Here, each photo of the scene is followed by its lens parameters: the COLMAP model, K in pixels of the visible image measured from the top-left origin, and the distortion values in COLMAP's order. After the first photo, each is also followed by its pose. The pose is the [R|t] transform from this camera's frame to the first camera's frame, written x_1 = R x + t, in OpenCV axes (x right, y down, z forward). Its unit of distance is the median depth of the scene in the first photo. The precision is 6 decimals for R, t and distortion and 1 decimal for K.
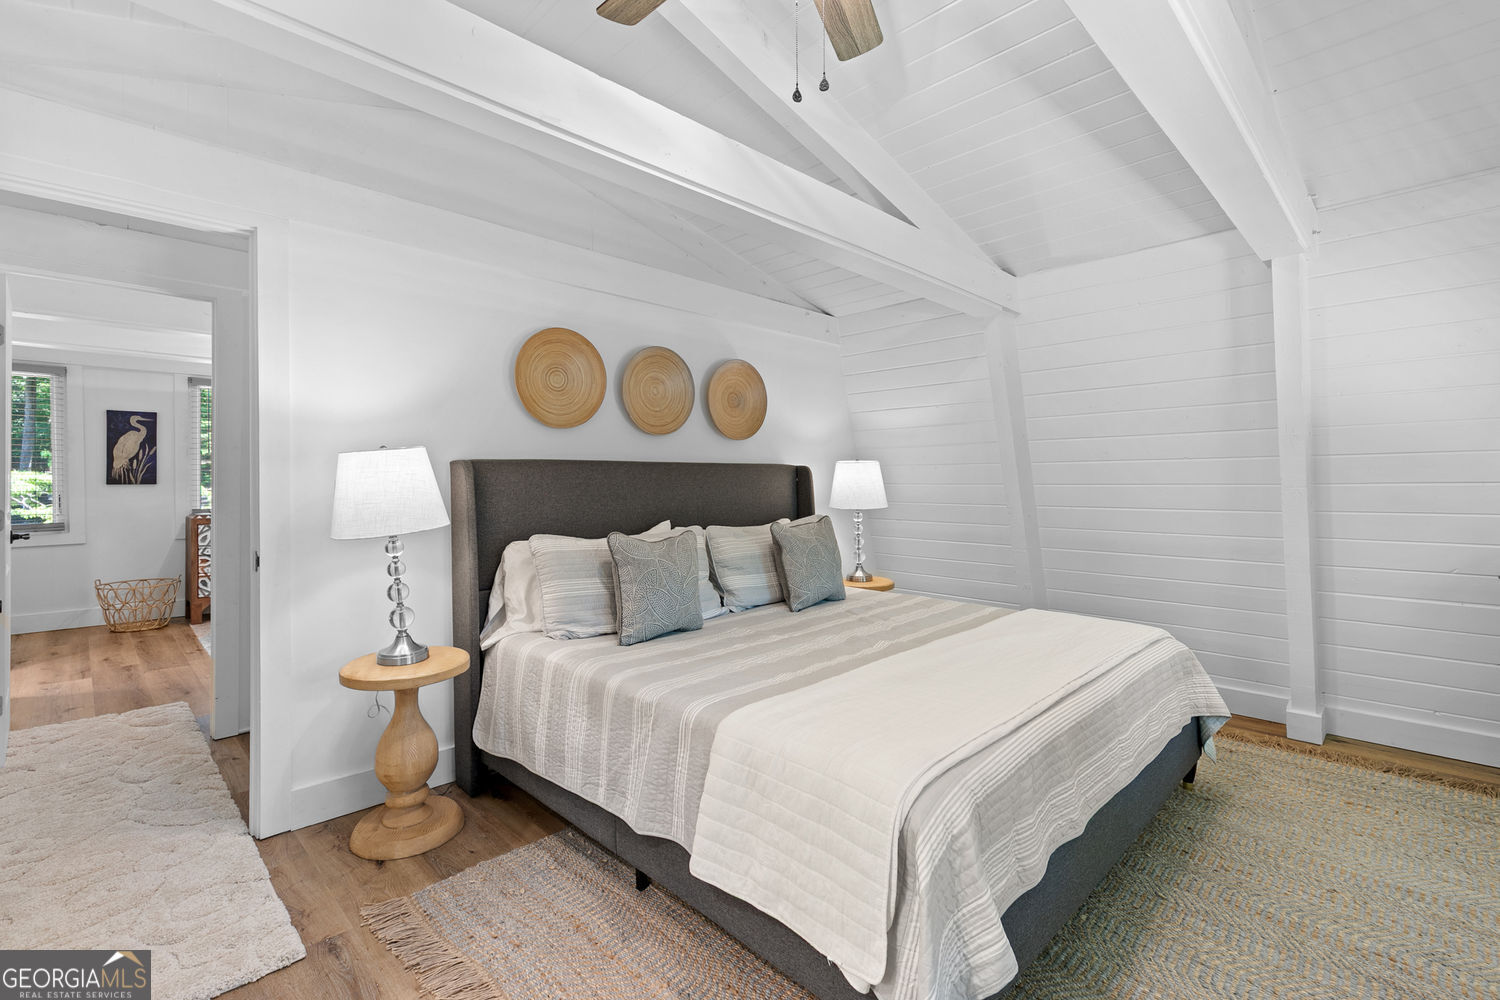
lens RADIAL K [[672.0, 0, 762.8], [0, 672.0, 488.2], [0, 0, 1]] dist [0.010020, -0.003090]
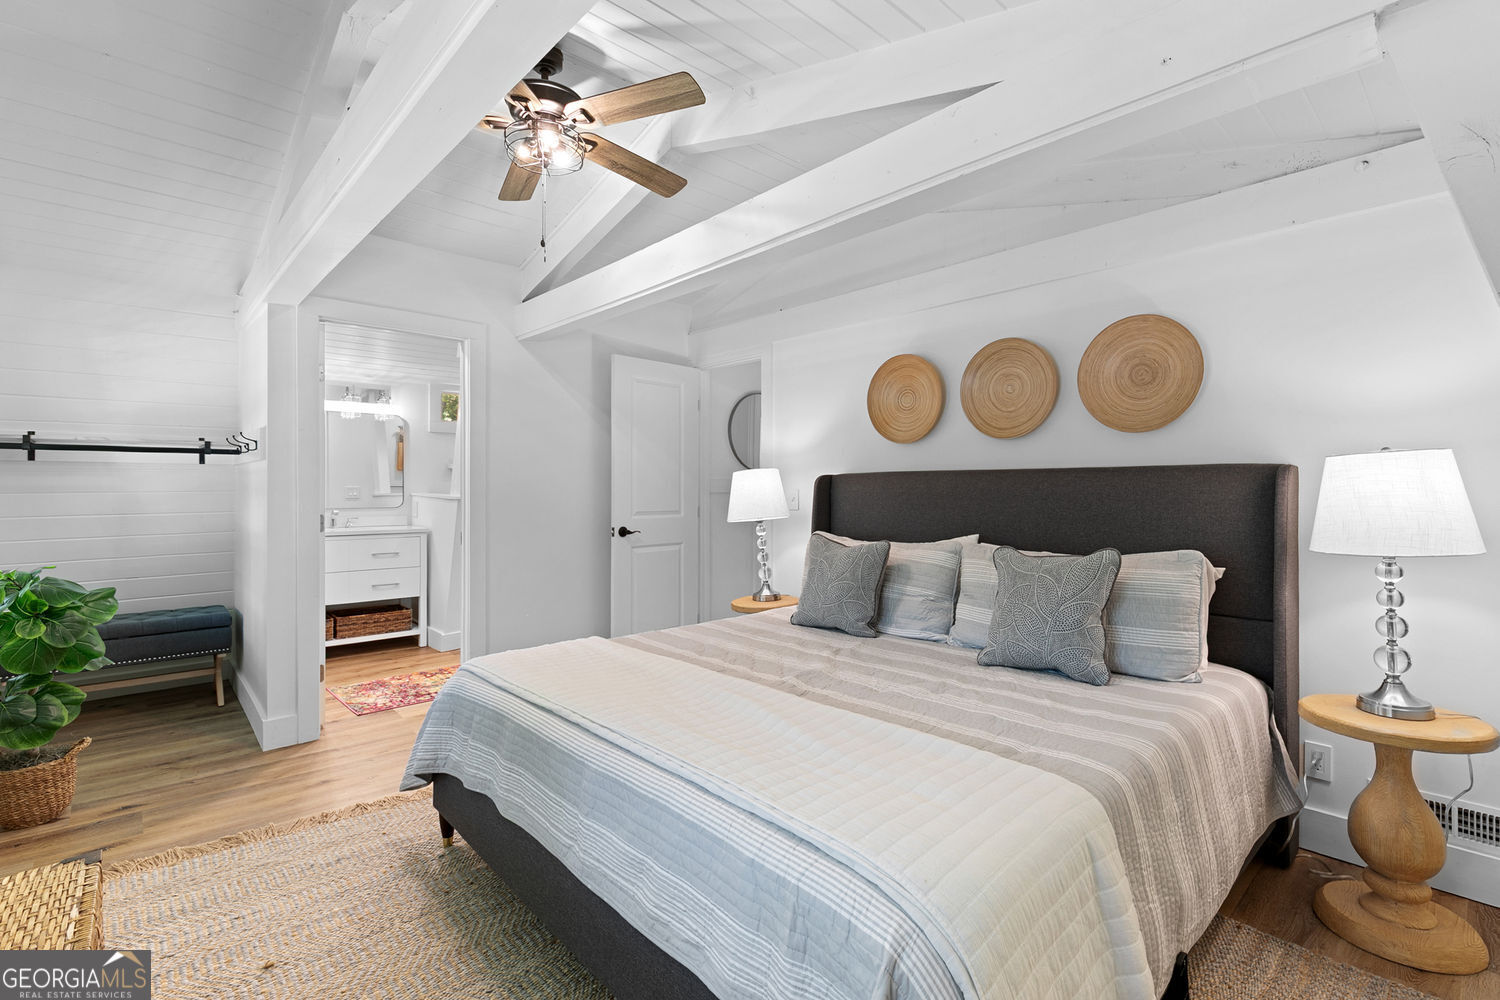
lens RADIAL K [[672.0, 0, 762.3], [0, 672.0, 495.5], [0, 0, 1]] dist [0.010020, -0.003090]
pose [[-0.029242, 0.014184, -0.999472, 0.732409], [-0.013568, 0.999802, 0.014585, -0.011739], [0.999480, 0.013988, -0.029044, 0.688851]]
